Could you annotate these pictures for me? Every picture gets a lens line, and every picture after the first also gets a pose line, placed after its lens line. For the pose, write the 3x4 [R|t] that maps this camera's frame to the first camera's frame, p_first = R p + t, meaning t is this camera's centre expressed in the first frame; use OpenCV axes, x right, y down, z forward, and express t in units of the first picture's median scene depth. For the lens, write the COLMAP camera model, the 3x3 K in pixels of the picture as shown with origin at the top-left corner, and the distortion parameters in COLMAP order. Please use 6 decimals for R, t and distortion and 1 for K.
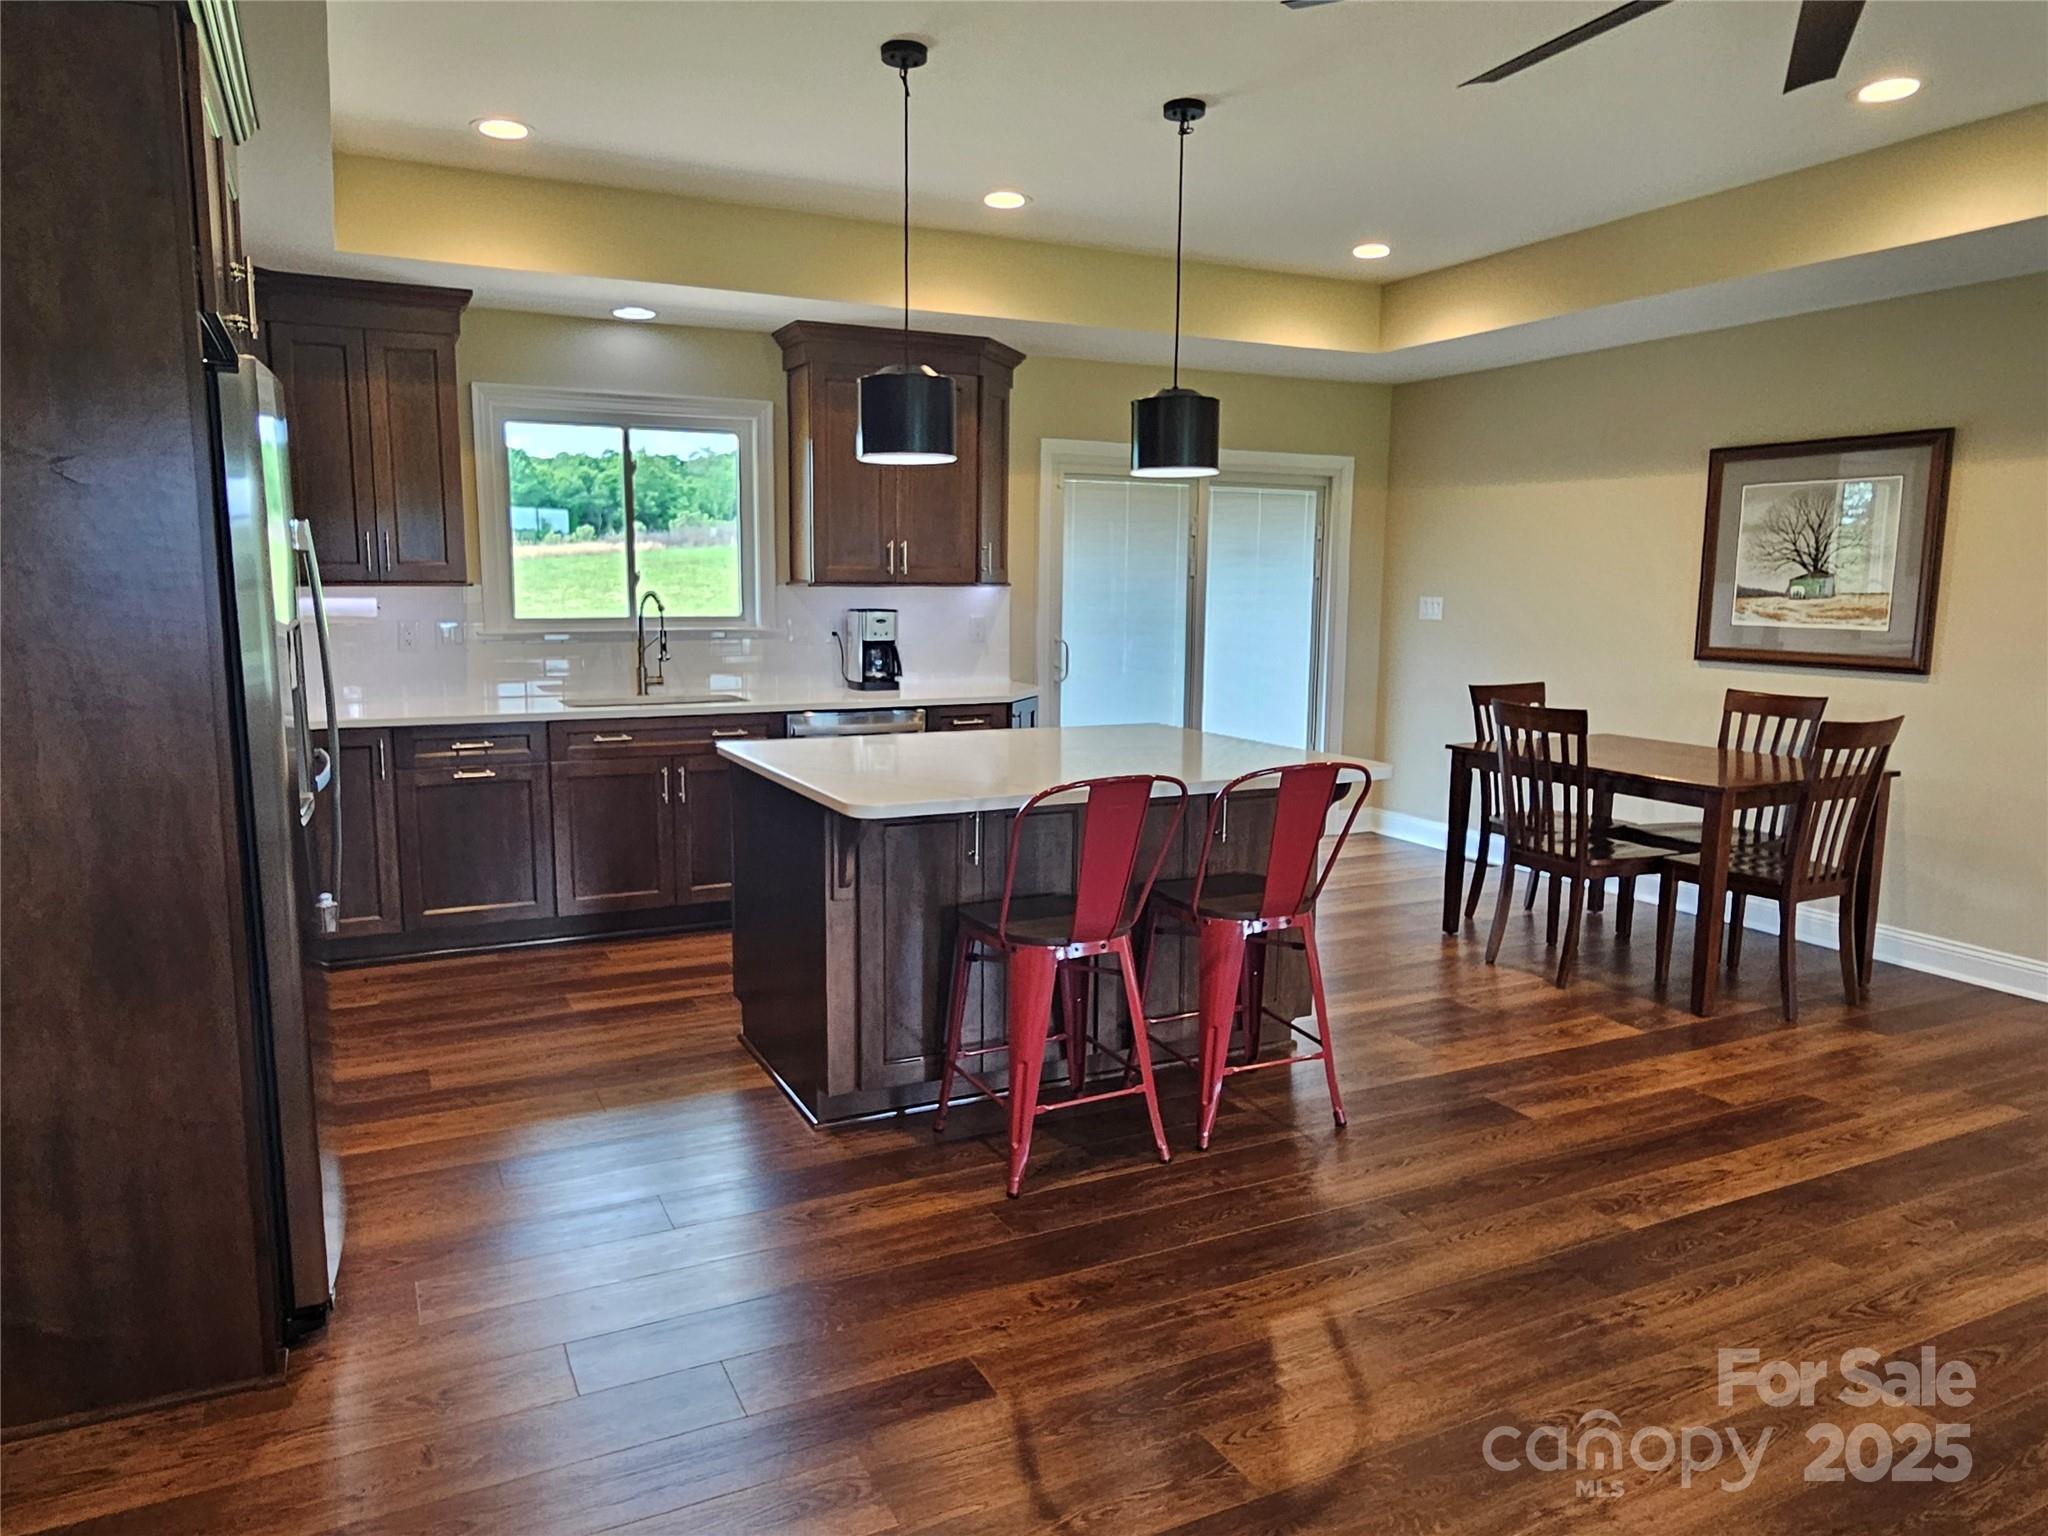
lens RADIAL K [[1335.8, 0, 996.9], [0, 1335.8, 776.0], [0, 0, 1]] dist [-0.002823, 0.001641]
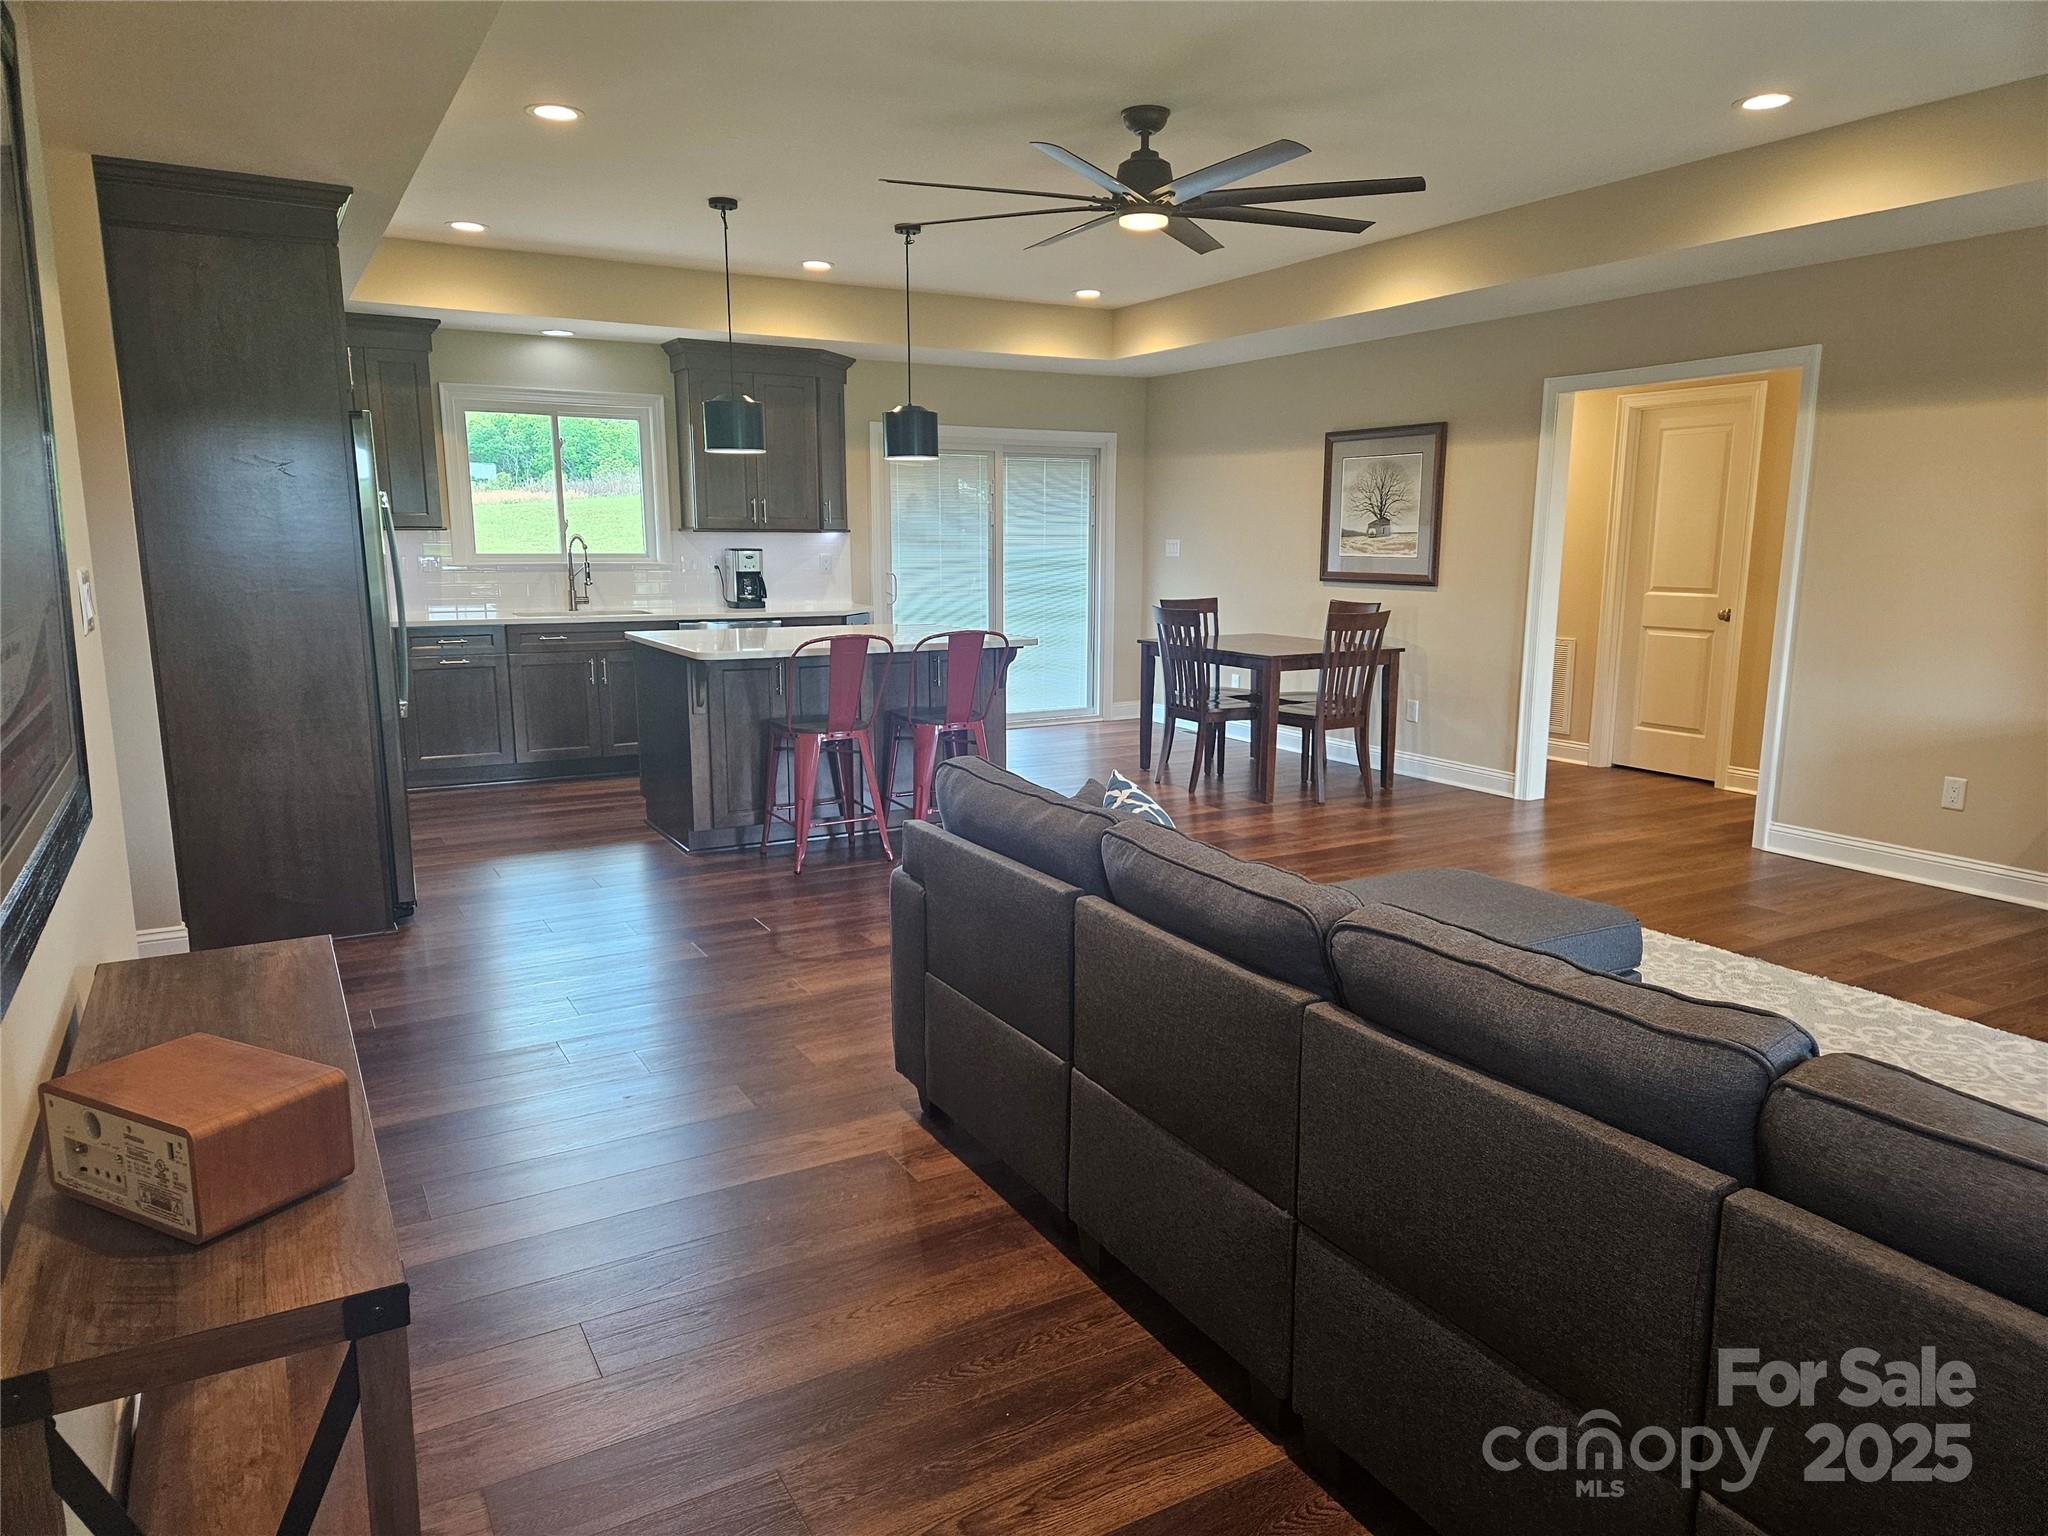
lens RADIAL K [[1358.1, 0, 1032.5], [0, 1358.1, 787.5], [0, 0, 1]] dist [0.076923, -0.062526]
pose [[0.997750, -0.015779, 0.065160, 0.133008], [0.013145, 0.999087, 0.040657, 0.082825], [-0.065742, -0.039709, 0.997046, -0.530223]]
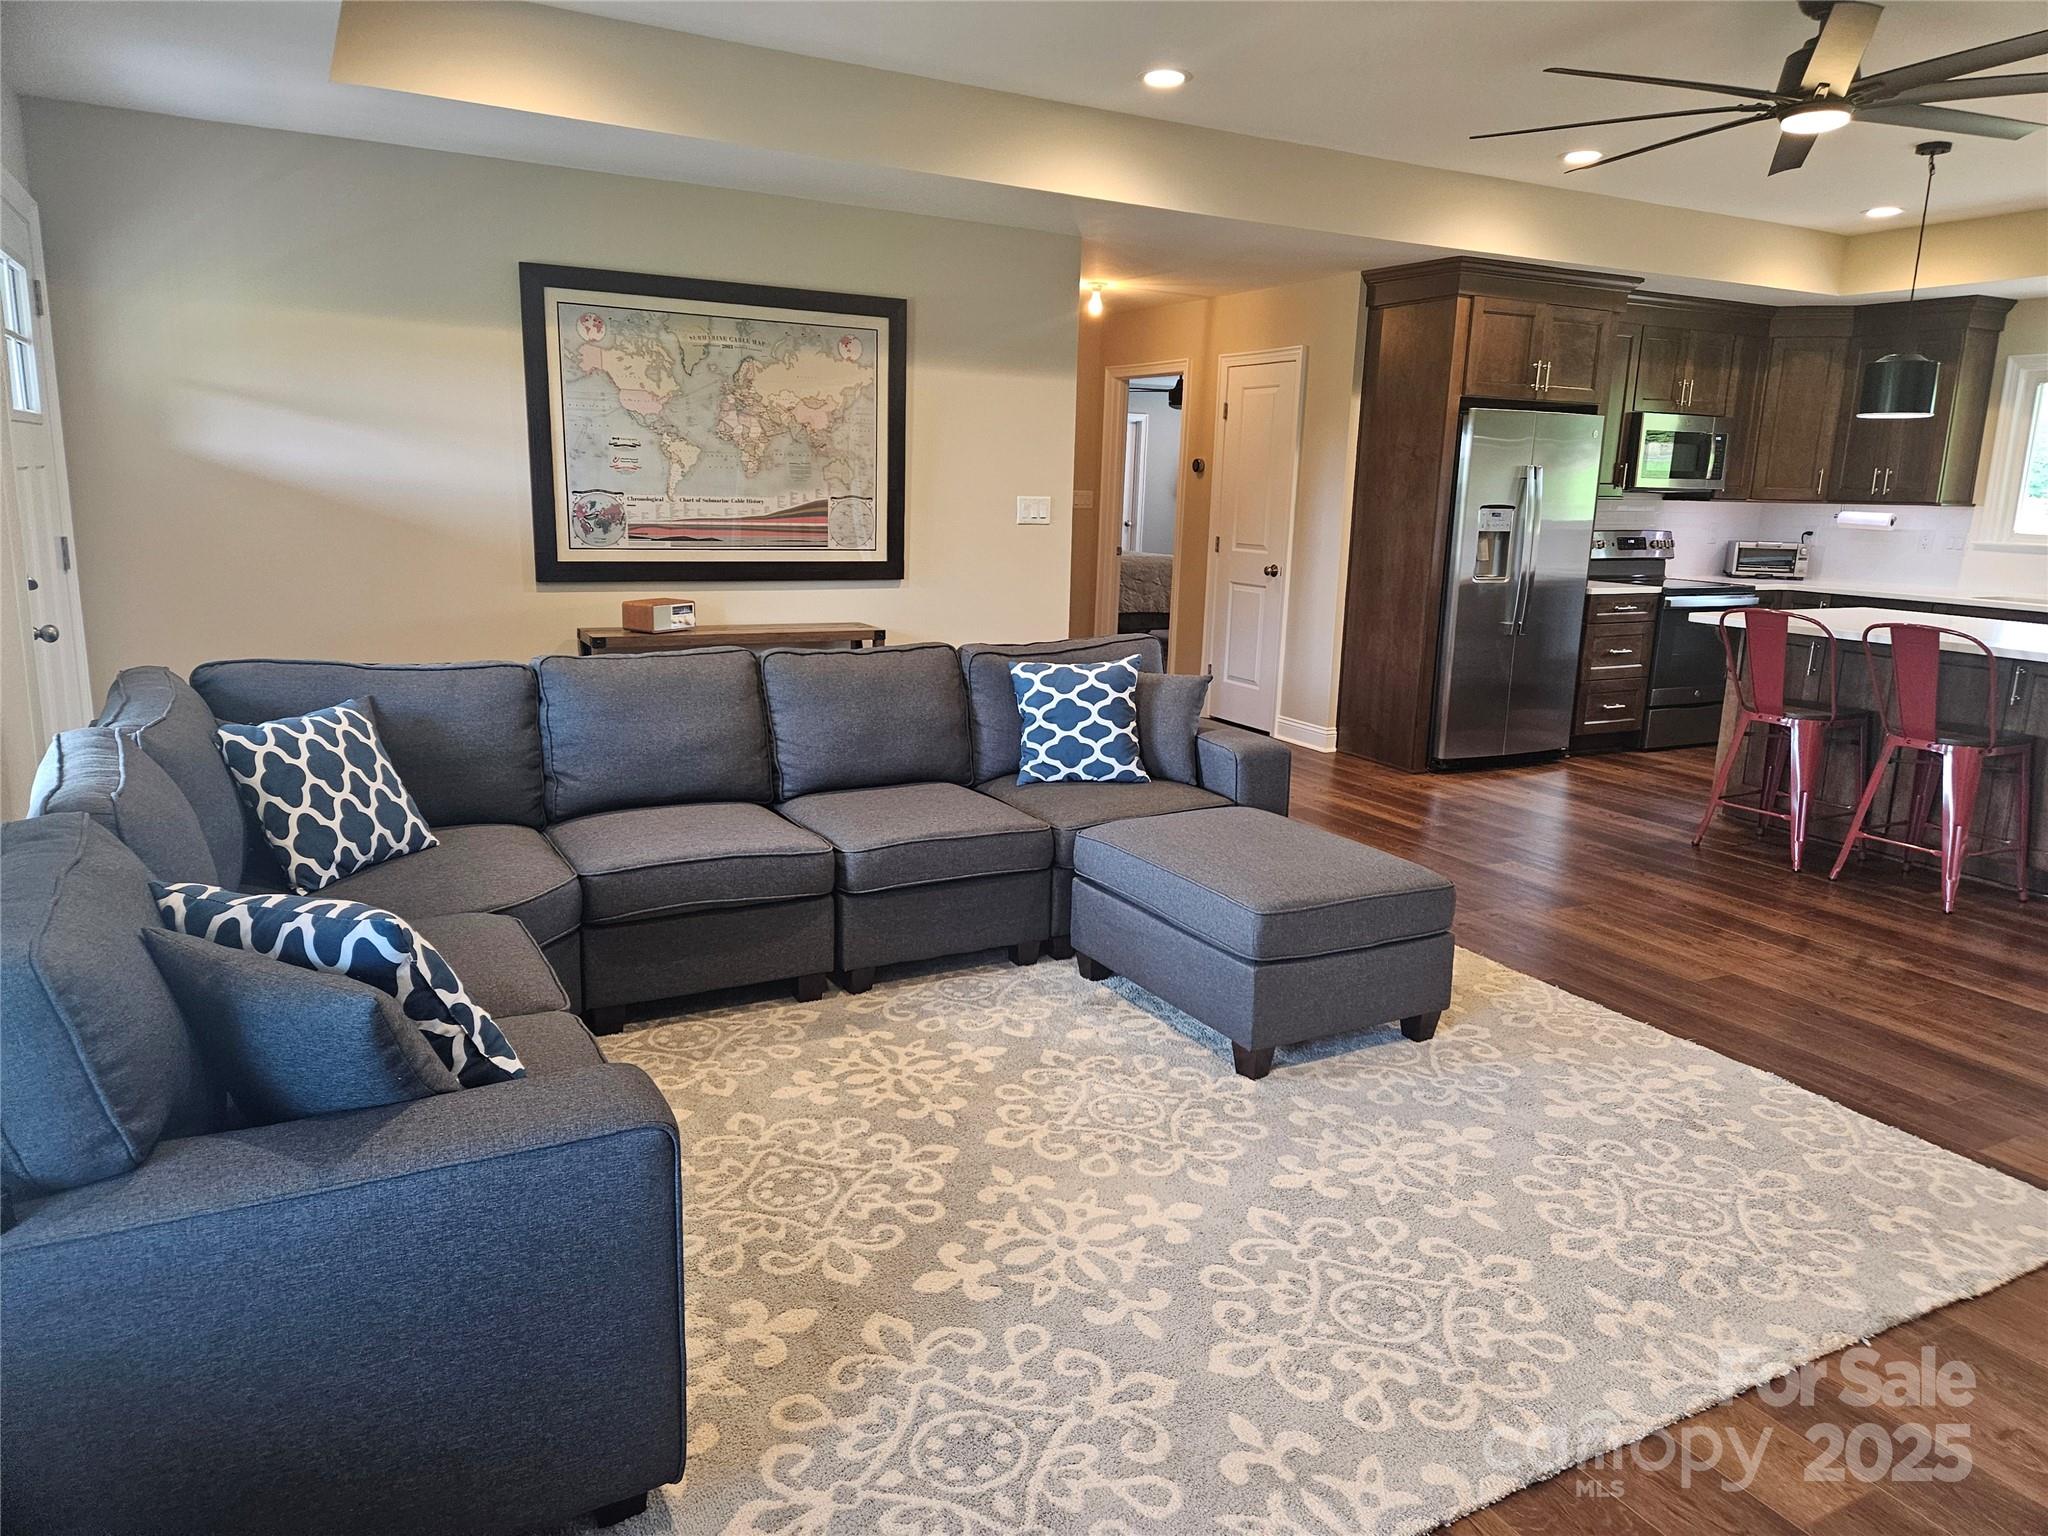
lens RADIAL K [[1358.1, 0, 1033.4], [0, 1358.1, 763.4], [0, 0, 1]] dist [0.076923, -0.062526]
pose [[0.045319, 0.199290, -0.978892, 1.100052], [-0.176657, 0.966054, 0.188498, 0.013790], [0.983229, 0.164386, 0.078987, -0.014325]]
